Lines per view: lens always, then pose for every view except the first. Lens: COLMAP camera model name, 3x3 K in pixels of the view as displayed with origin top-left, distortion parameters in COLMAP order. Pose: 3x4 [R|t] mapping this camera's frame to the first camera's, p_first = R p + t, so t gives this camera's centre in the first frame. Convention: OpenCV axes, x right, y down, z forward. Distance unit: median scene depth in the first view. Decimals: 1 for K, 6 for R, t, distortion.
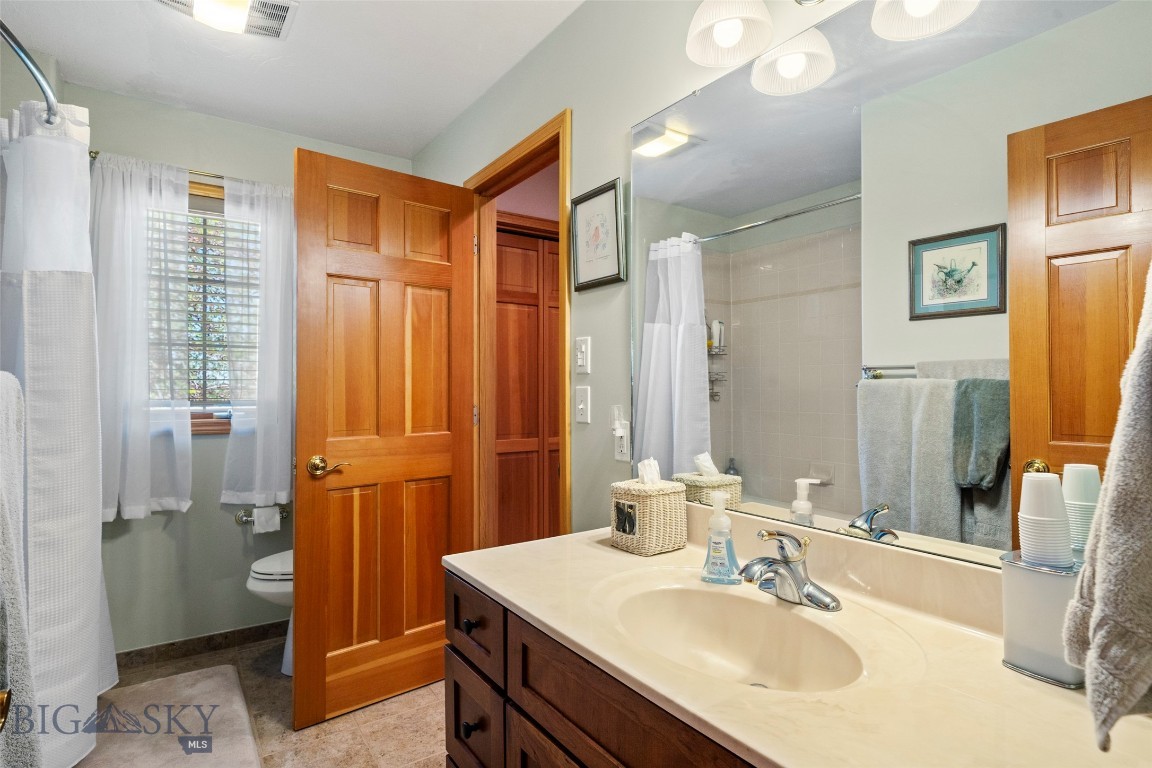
lens RADIAL K [[595.6, 0, 576.0], [0, 595.6, 384.0], [0, 0, 1]] dist [-0.000484, -0.000060]
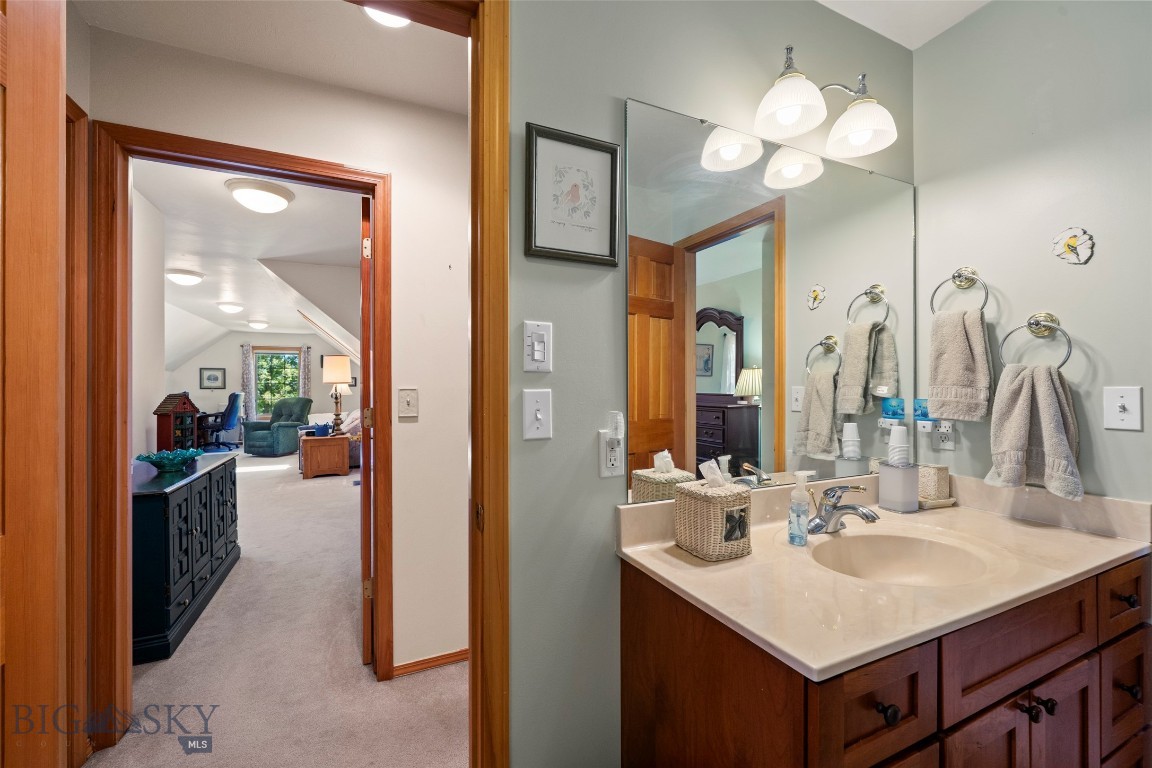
lens RADIAL K [[469.8, 0, 576.0], [0, 469.8, 384.0], [0, 0, 1]] dist [-0.000183, -0.000155]
pose [[0.169535, 0.002613, 0.985521, -0.653463], [0.000756, 0.999996, -0.002781, -0.001238], [-0.985524, 0.001217, 0.169532, 1.027299]]
